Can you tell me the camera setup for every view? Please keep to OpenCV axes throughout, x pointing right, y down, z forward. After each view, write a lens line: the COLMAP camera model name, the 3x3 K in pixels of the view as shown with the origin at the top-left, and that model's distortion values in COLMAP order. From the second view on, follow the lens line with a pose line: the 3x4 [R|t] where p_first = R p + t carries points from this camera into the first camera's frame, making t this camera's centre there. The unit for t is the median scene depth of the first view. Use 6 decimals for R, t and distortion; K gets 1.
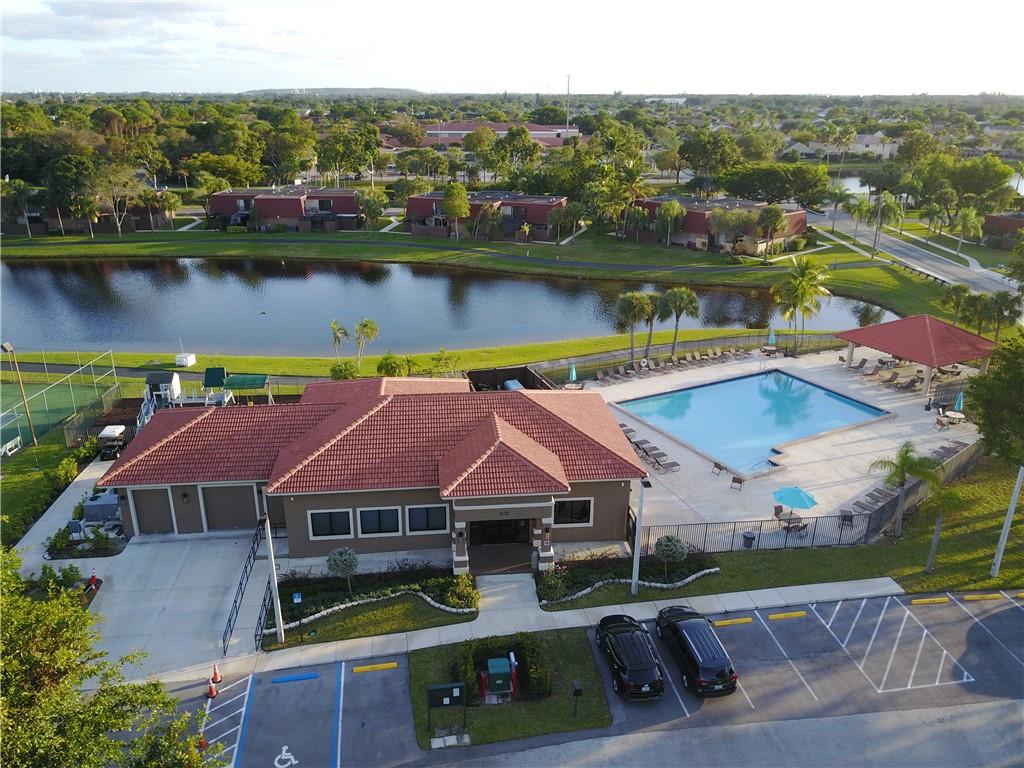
lens RADIAL K [[785.7, 0, 504.8], [0, 785.7, 383.9], [0, 0, 1]] dist [0.008810, -0.005074]
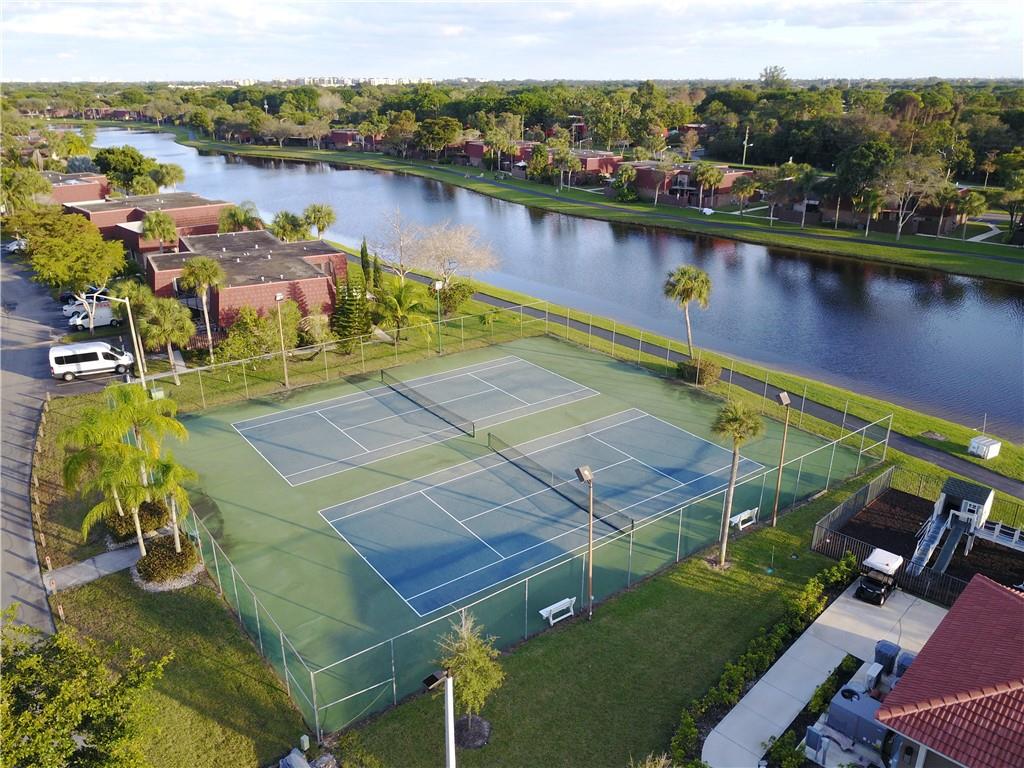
lens RADIAL K [[785.7, 0, 505.0], [0, 785.7, 386.3], [0, 0, 1]] dist [0.008810, -0.005074]
pose [[0.644871, 0.274220, -0.713404, -0.107876], [-0.261408, 0.956260, 0.131274, -0.033939], [0.718198, 0.101834, 0.688347, 0.117446]]
